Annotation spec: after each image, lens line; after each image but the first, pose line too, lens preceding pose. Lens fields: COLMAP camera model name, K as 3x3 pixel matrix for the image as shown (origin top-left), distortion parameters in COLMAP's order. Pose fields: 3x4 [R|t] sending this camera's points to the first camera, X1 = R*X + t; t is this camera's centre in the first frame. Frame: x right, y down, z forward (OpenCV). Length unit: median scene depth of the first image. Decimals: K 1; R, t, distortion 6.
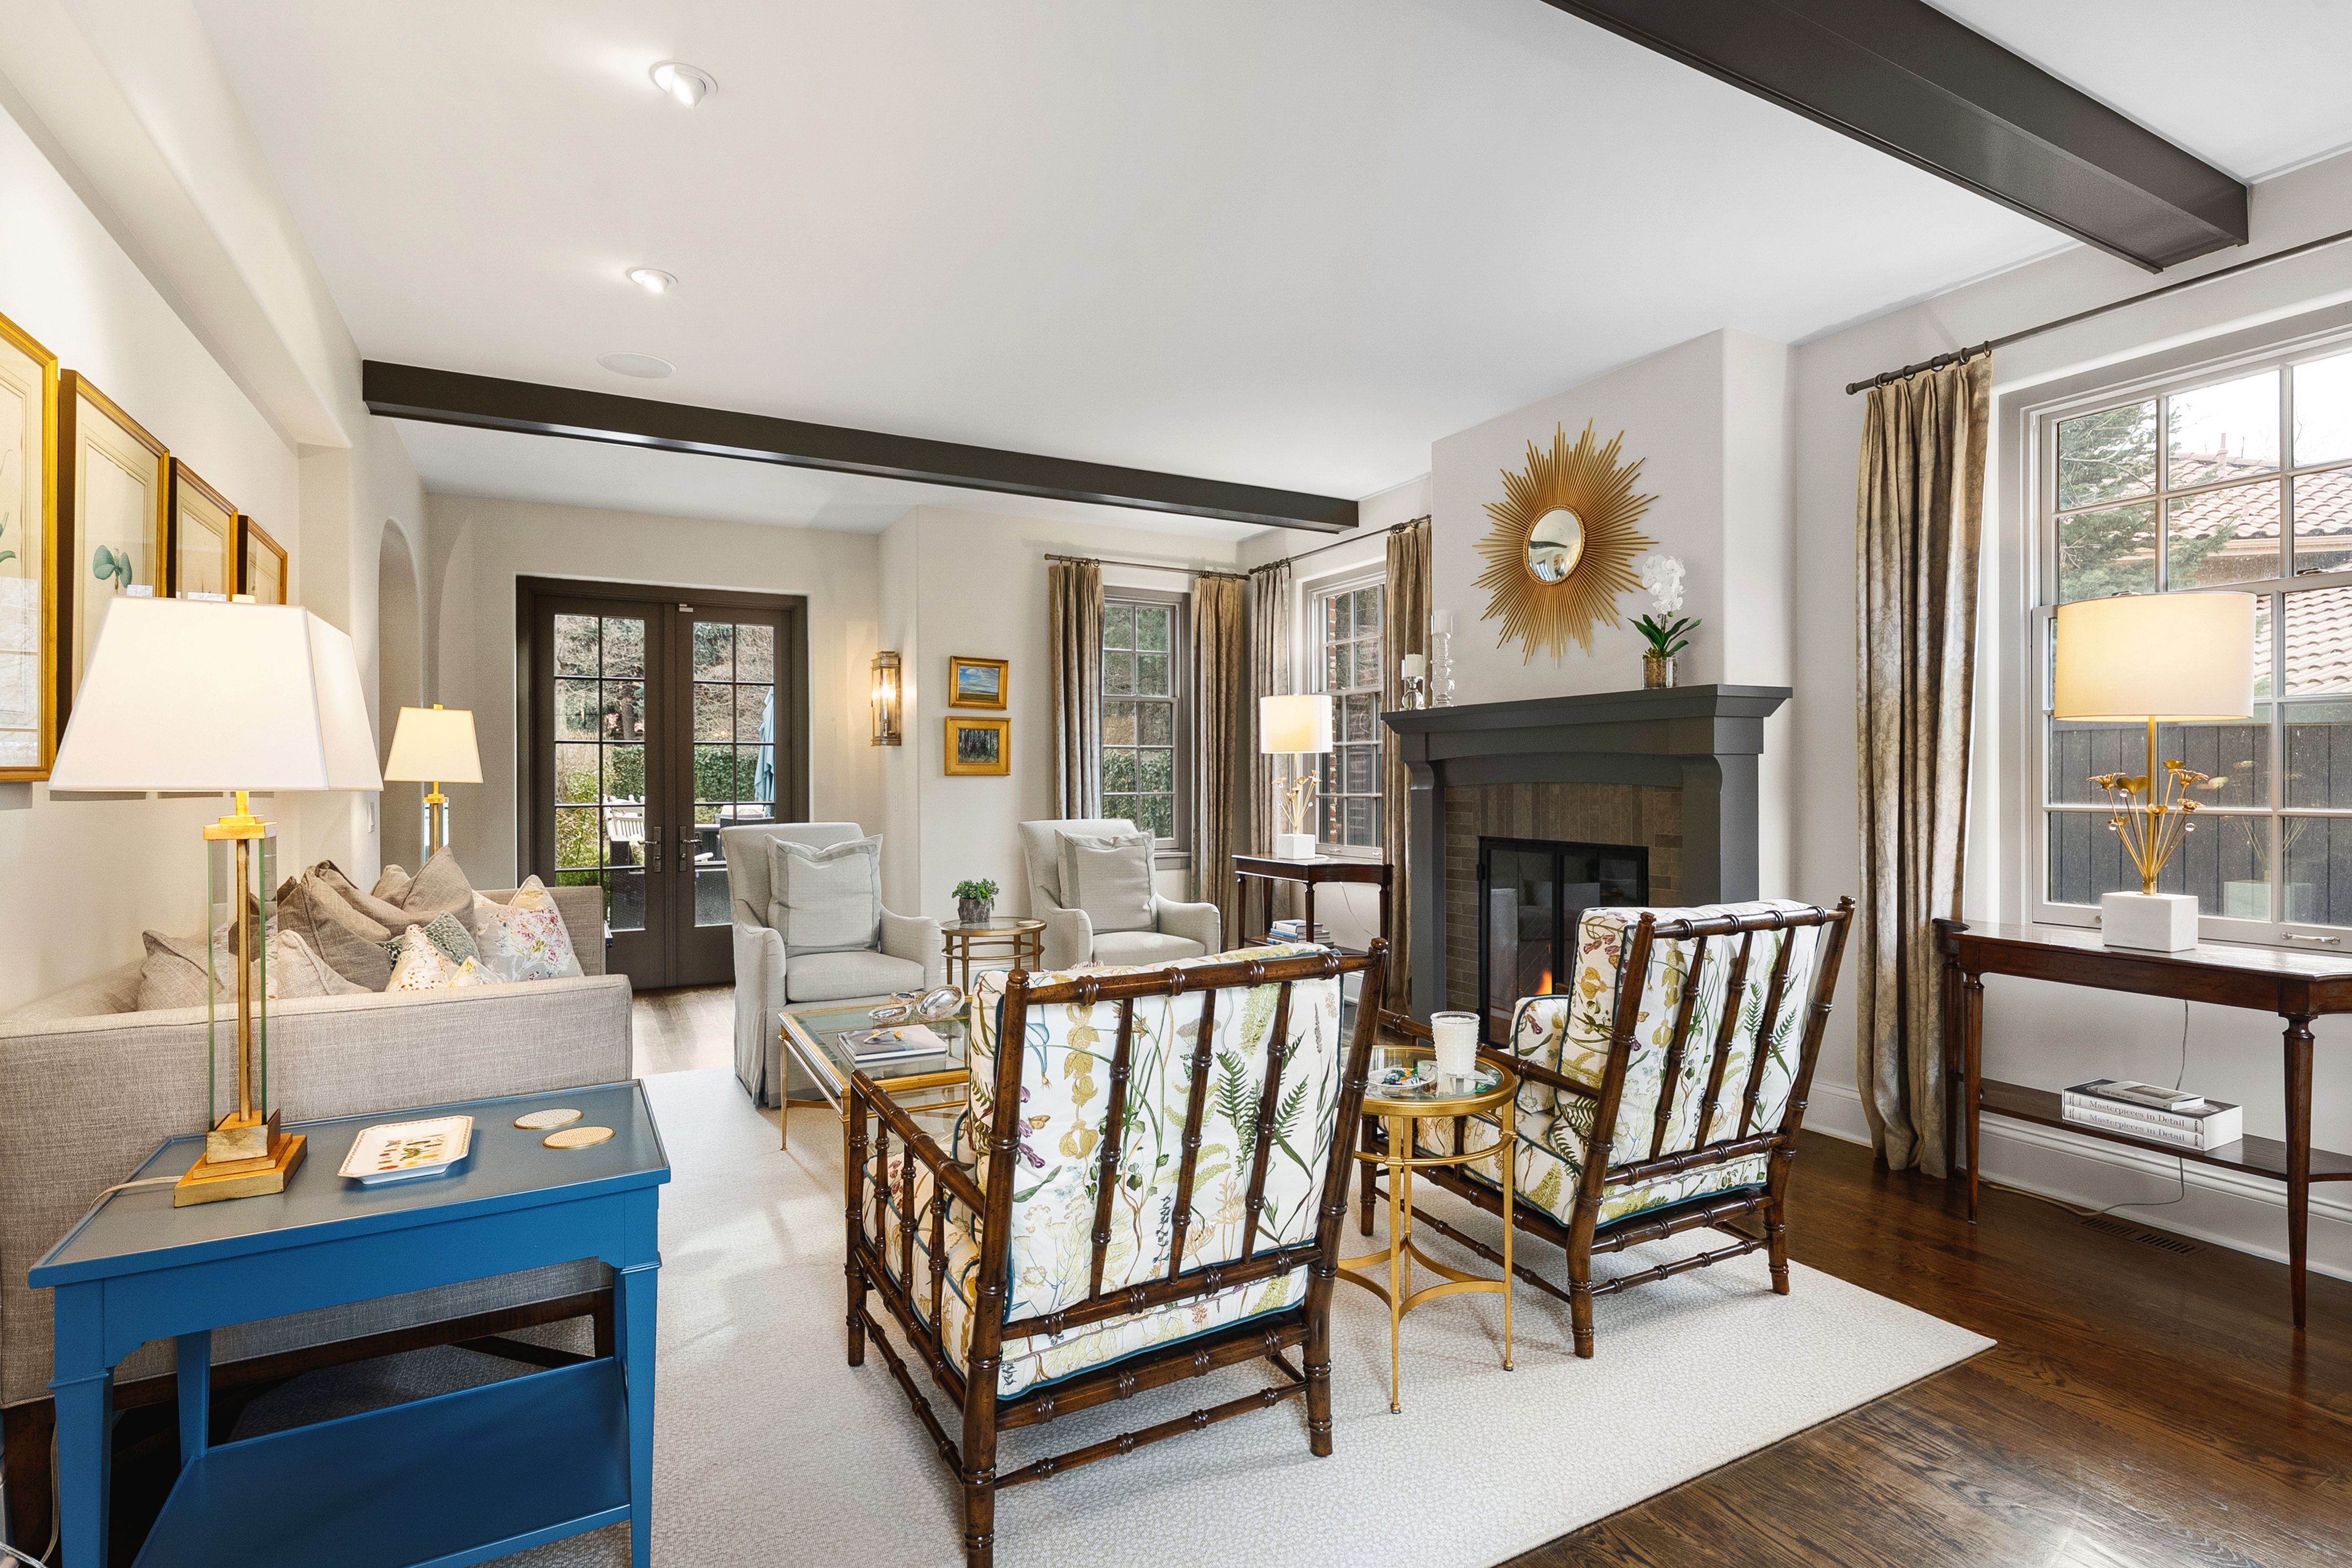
lens RADIAL K [[1128.2, 0, 1180.9], [0, 1128.2, 780.8], [0, 0, 1]] dist [0.001046, 0.000539]
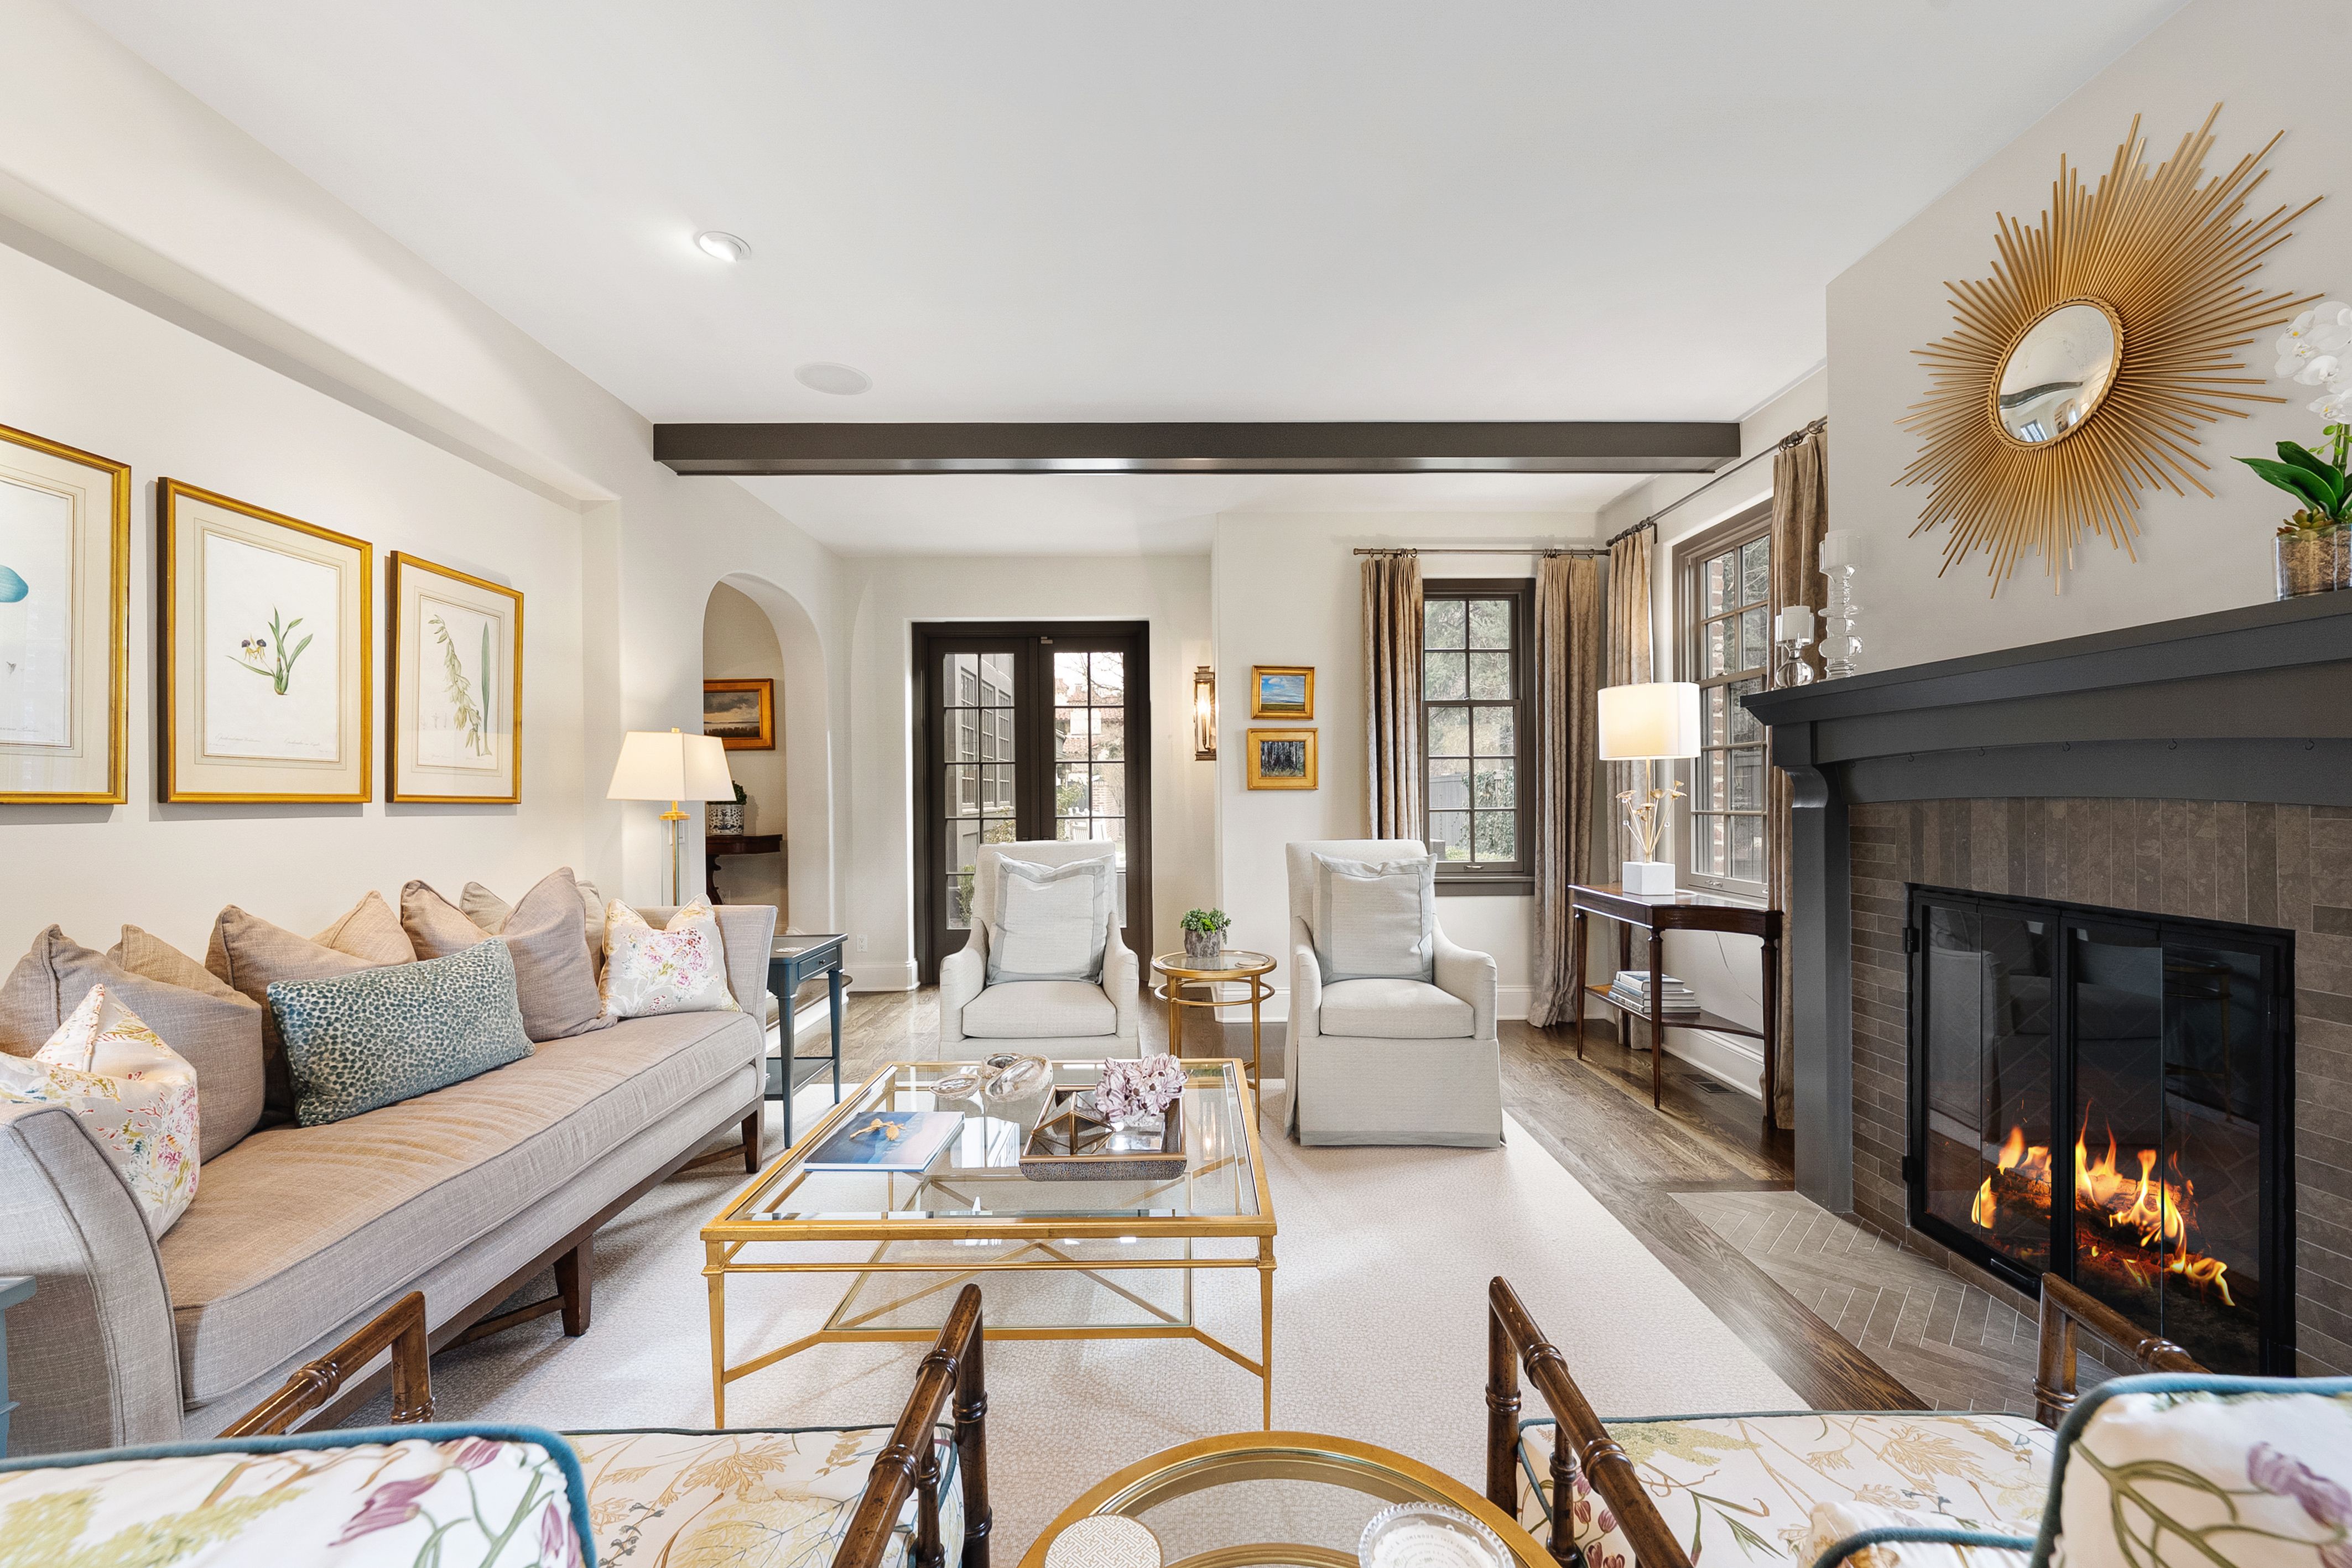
lens RADIAL K [[937.2, 0, 1183.4], [0, 937.2, 795.7], [0, 0, 1]] dist [0.000516, -0.000037]
pose [[0.888464, -0.004042, -0.458928, 0.132319], [0.004938, 0.999988, 0.000752, -0.001416], [0.458919, -0.002935, 0.888473, 0.319719]]
